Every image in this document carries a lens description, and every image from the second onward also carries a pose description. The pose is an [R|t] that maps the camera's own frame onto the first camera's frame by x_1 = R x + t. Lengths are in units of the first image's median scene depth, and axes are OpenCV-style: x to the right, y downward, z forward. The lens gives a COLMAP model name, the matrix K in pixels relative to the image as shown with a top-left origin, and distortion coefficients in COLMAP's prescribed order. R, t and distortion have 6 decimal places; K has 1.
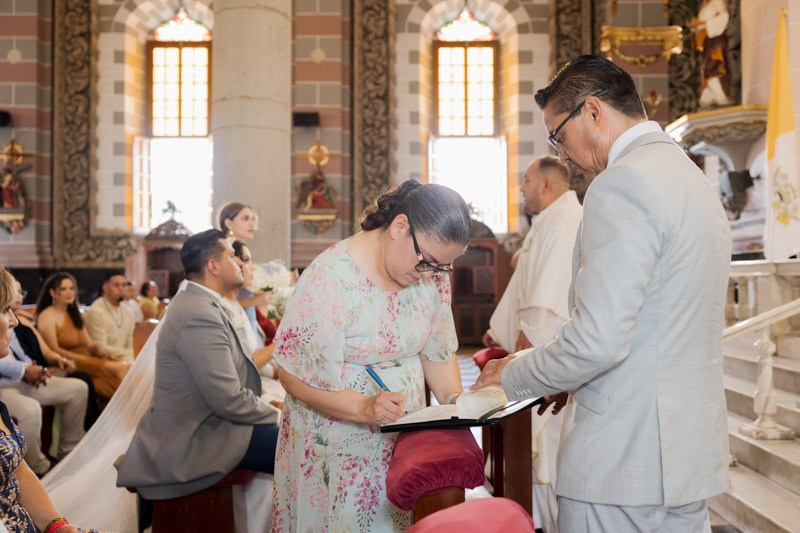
lens RADIAL K [[756.1, 0, 400.0], [0, 756.1, 266.5], [0, 0, 1]] dist [-0.000235, 0.002916]
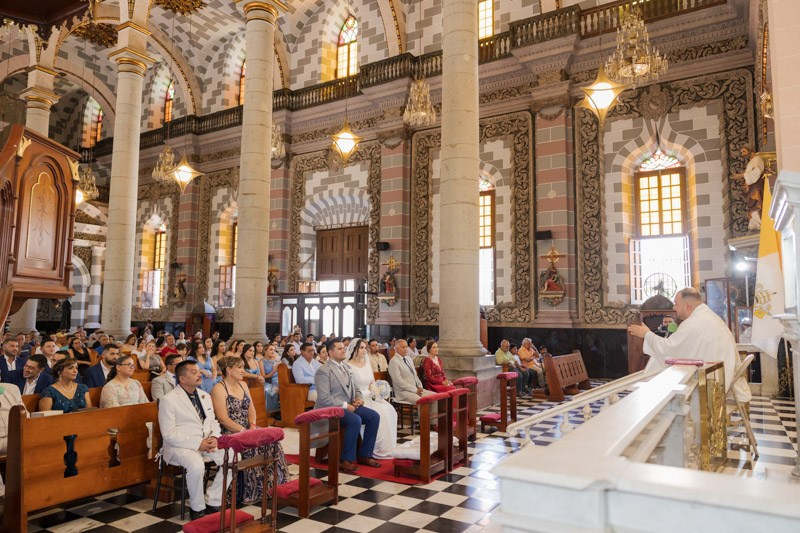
lens RADIAL K [[545.1, 0, 399.1], [0, 545.1, 268.8], [0, 0, 1]] dist [0.000909, -0.000429]
pose [[0.850511, -0.038413, -0.524552, 0.212316], [-0.002107, 0.997072, -0.076433, -0.032226], [0.525953, 0.066113, 0.847940, -0.136424]]
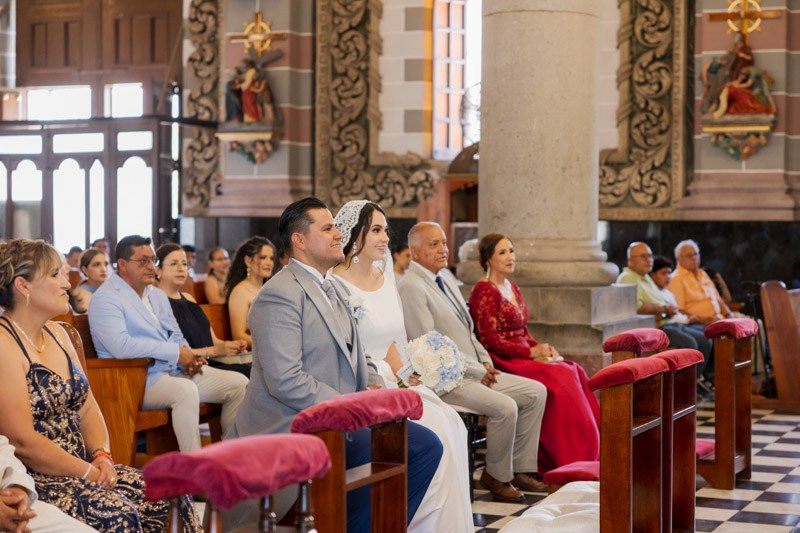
lens RADIAL K [[1555.7, 0, 400.0], [0, 1555.7, 266.5], [0, 0, 1]] dist [0.030275, 0.024164]
pose [[0.913948, 0.019375, -0.405368, 0.123877], [-0.003269, 0.999179, 0.040387, -0.009302], [0.405818, -0.035586, 0.913261, -0.140641]]
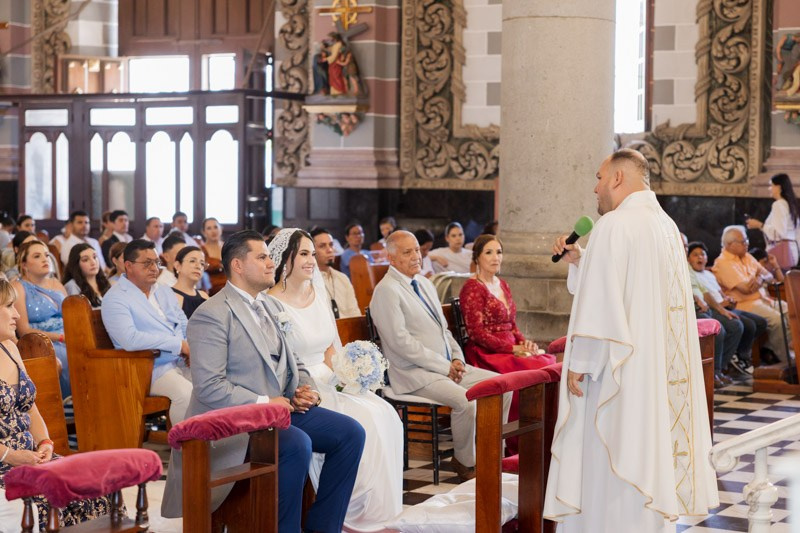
lens RADIAL K [[1639.6, 0, 400.0], [0, 1639.6, 266.5], [0, 0, 1]] dist [0.014872, 0.149532]
pose [[0.868291, 0.042340, -0.494245, 0.218686], [-0.006106, 0.997187, 0.074699, -0.034896], [0.496017, -0.061842, 0.866108, -0.186887]]
